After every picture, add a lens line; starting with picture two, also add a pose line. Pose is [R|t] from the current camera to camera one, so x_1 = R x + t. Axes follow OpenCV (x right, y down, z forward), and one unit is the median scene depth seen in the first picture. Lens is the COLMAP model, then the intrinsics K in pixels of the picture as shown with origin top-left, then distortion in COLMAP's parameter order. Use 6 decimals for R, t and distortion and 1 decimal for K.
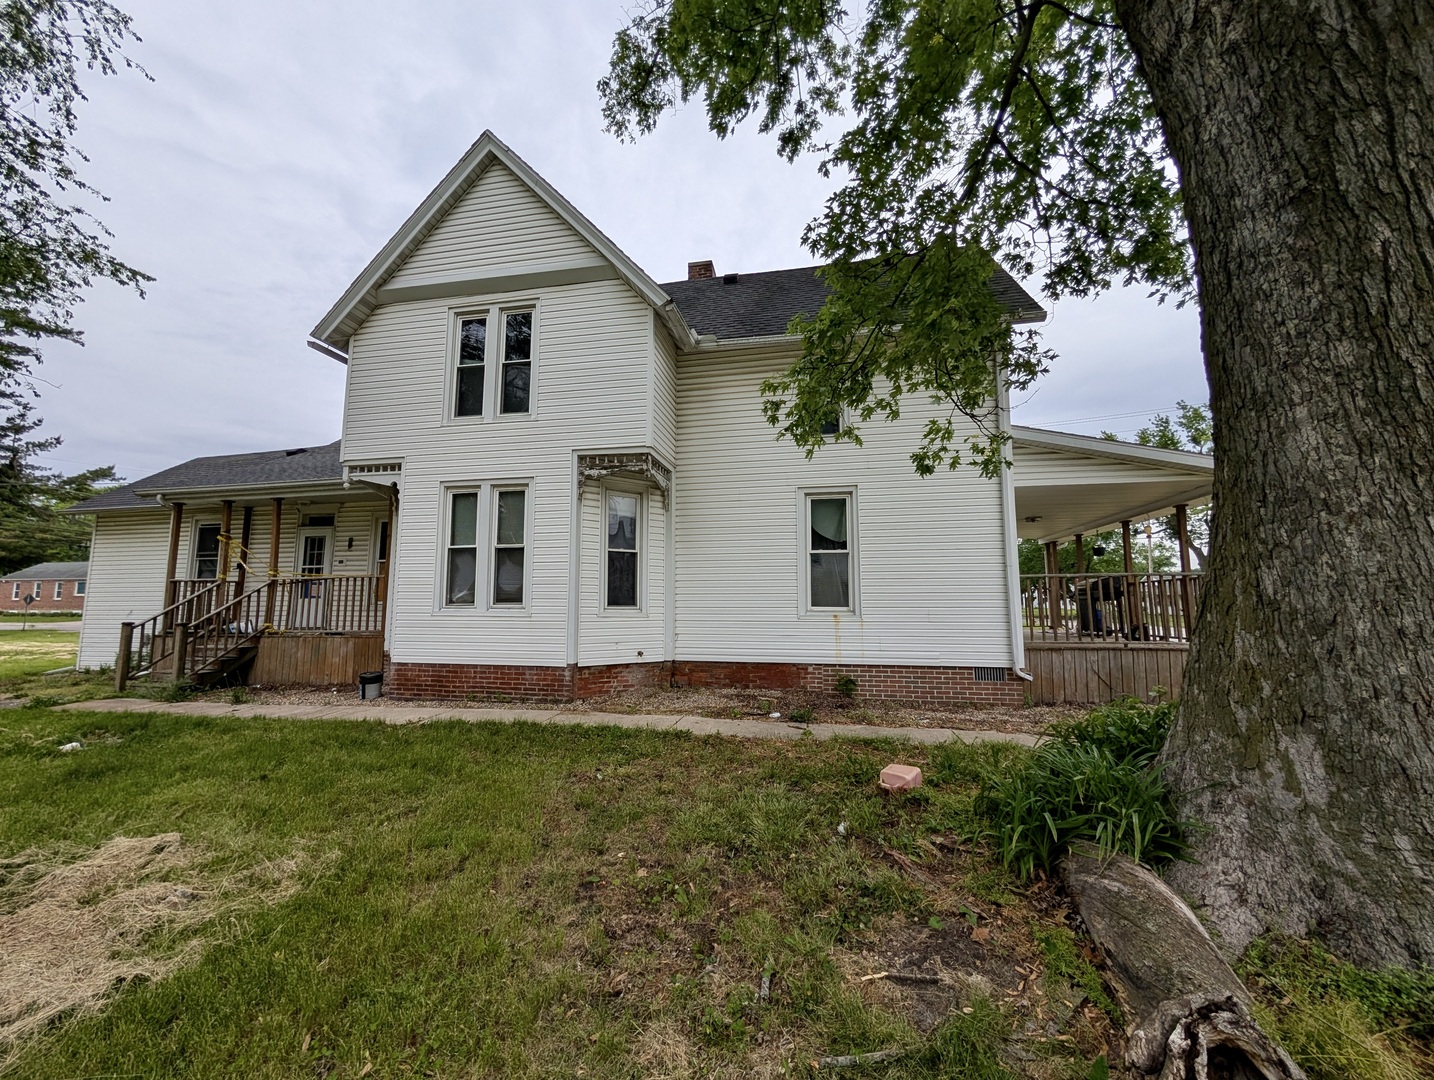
lens RADIAL K [[548.9, 0, 716.2], [0, 548.9, 549.1], [0, 0, 1]] dist [0.000531, 0.000650]
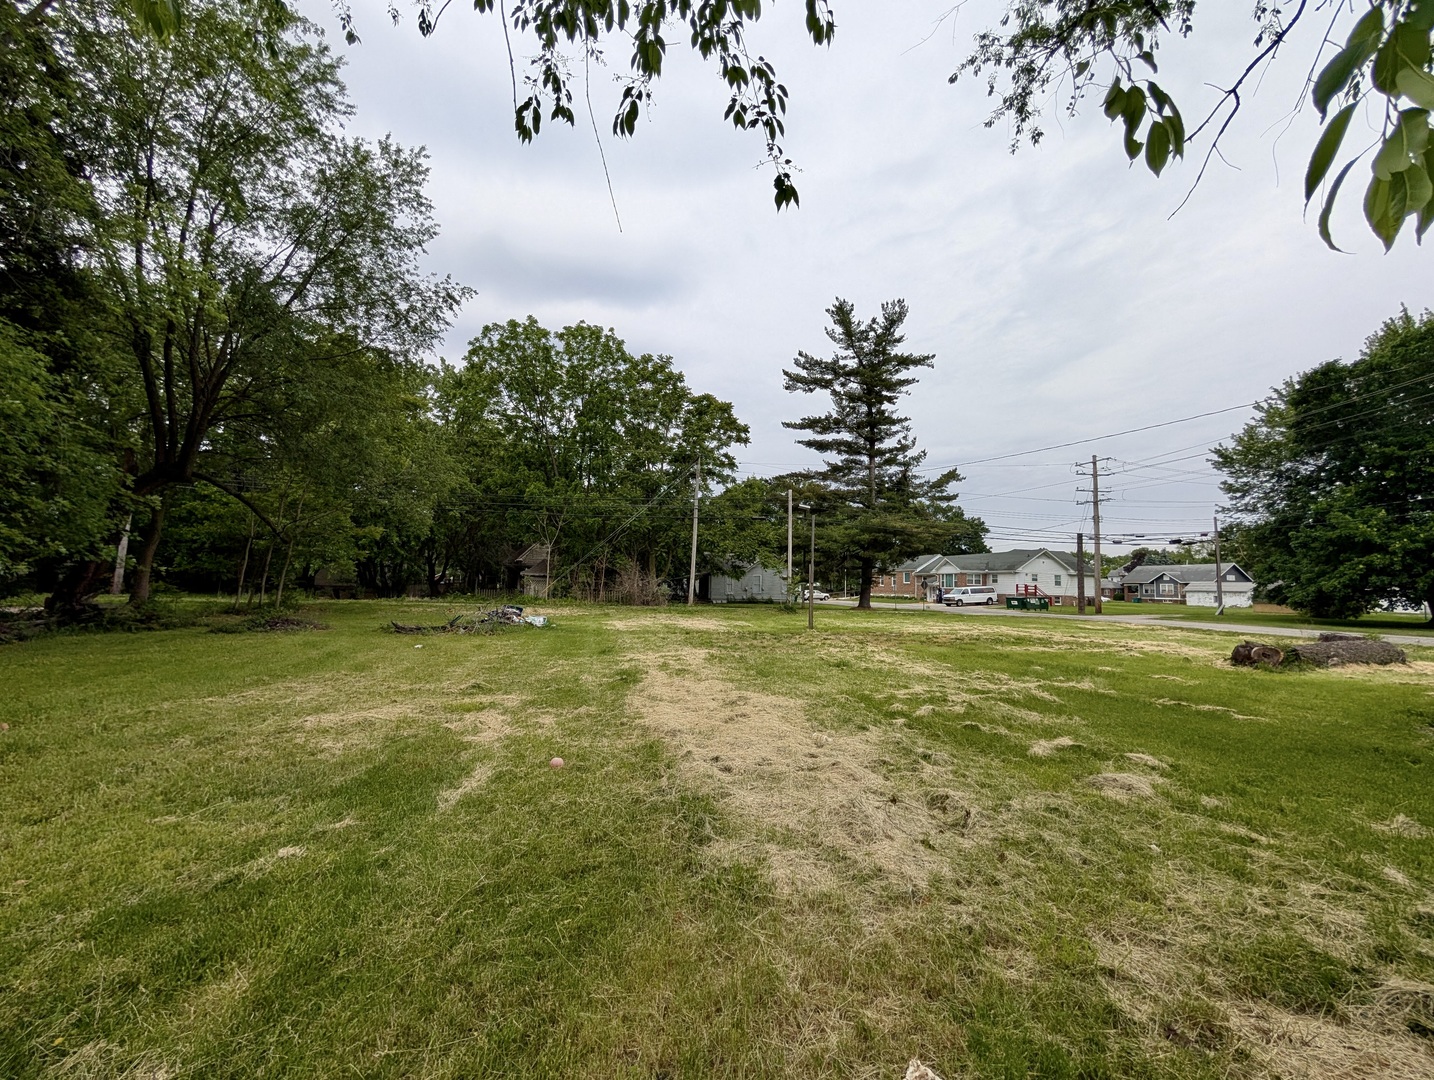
lens RADIAL K [[548.9, 0, 720.7], [0, 548.9, 549.0], [0, 0, 1]] dist [0.000531, 0.000650]
pose [[0.448677, -0.054383, -0.892038, -1.557490], [0.069961, 0.997221, -0.025606, 0.052581], [0.890951, -0.050919, 0.451235, 0.251738]]
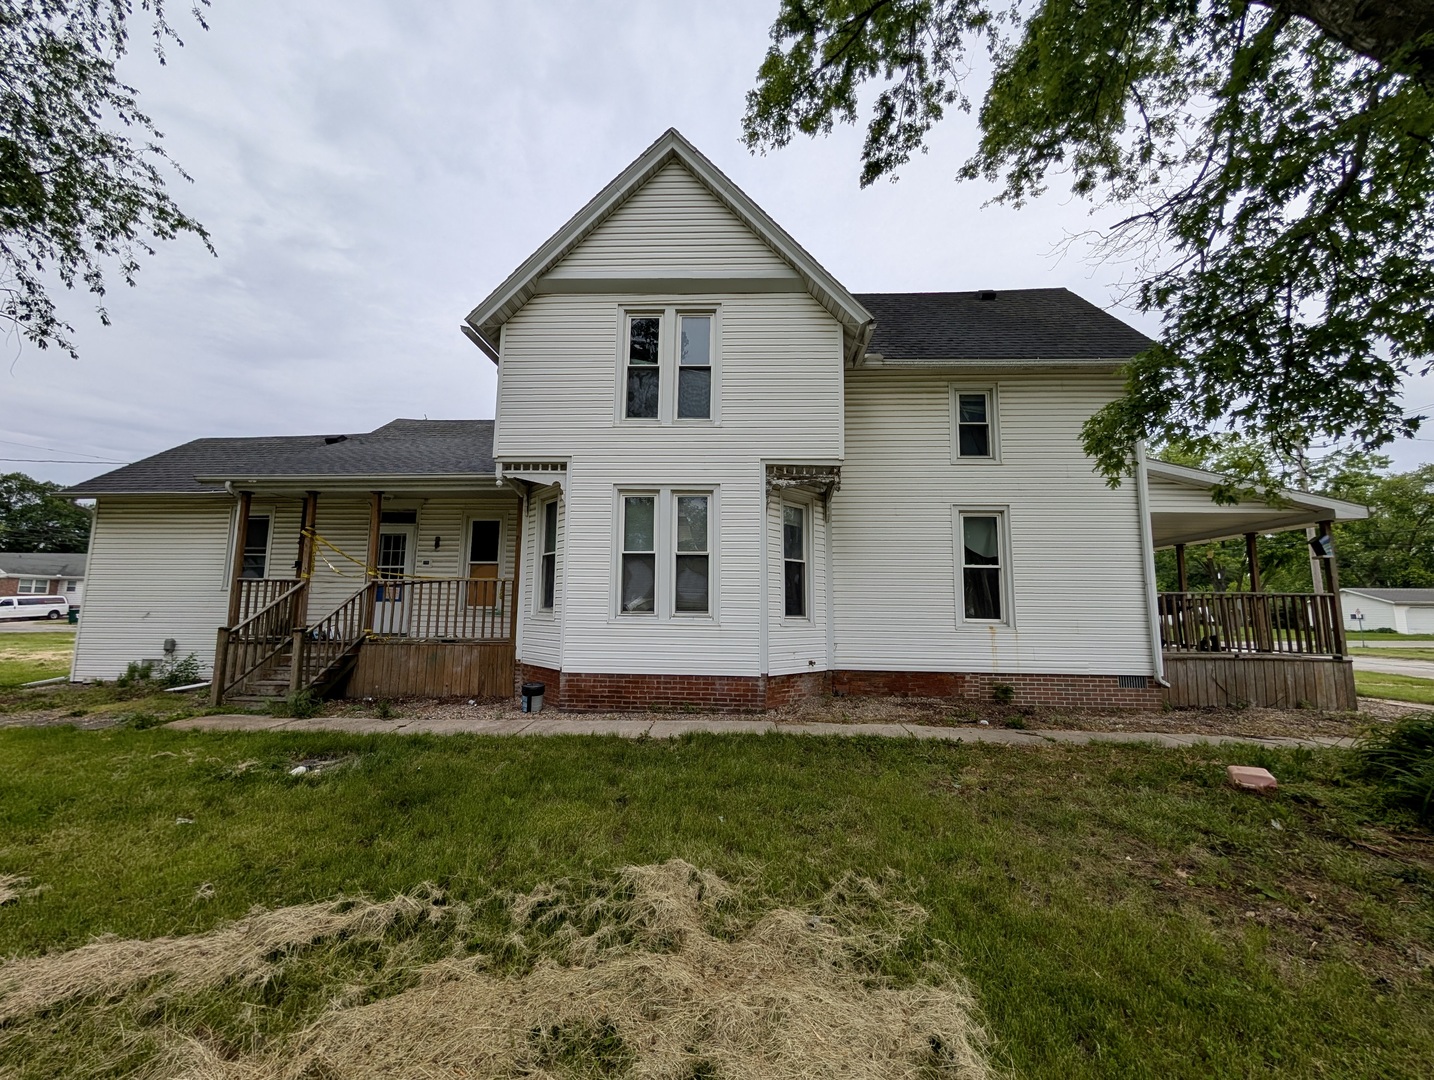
lens RADIAL K [[548.9, 0, 719.8], [0, 548.9, 550.3], [0, 0, 1]] dist [0.000531, 0.000650]
pose [[0.989362, 0.028576, 0.142642, -0.444741], [-0.027482, 0.999576, -0.009634, -0.002882], [-0.142857, 0.005611, 0.989727, 0.022159]]
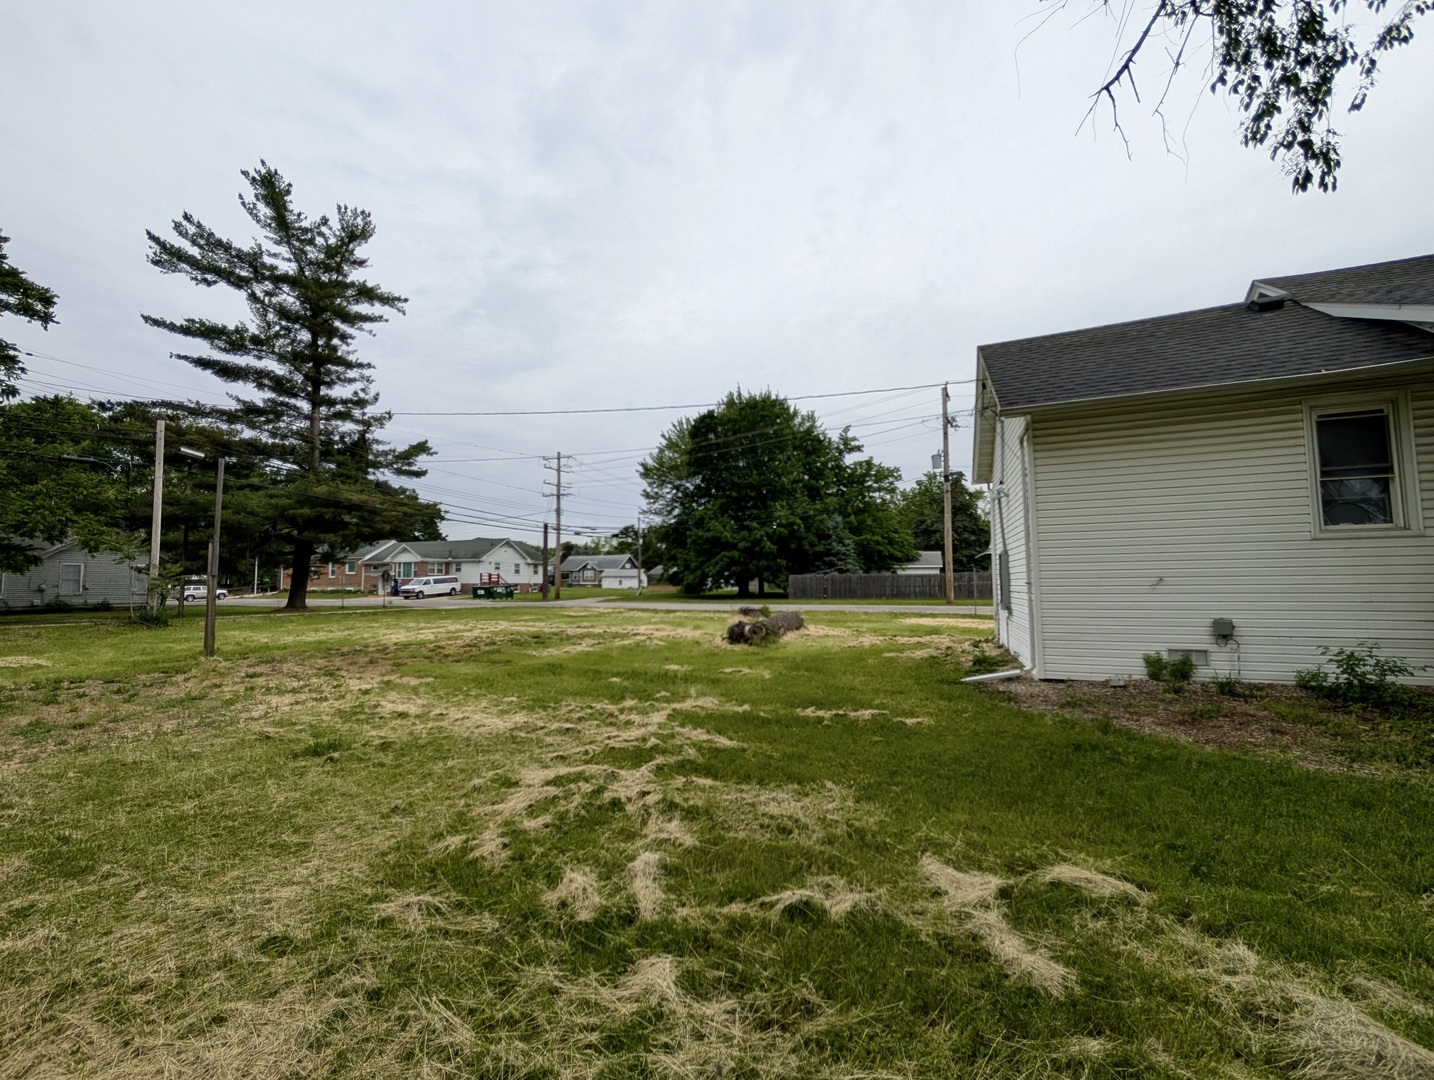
lens RADIAL K [[548.9, 0, 714.7], [0, 548.9, 550.3], [0, 0, 1]] dist [0.000531, 0.000650]
pose [[0.983777, -0.017627, -0.178525, -2.065291], [0.025889, 0.998693, 0.044058, 0.076616], [0.177515, -0.047965, 0.982948, 0.570043]]
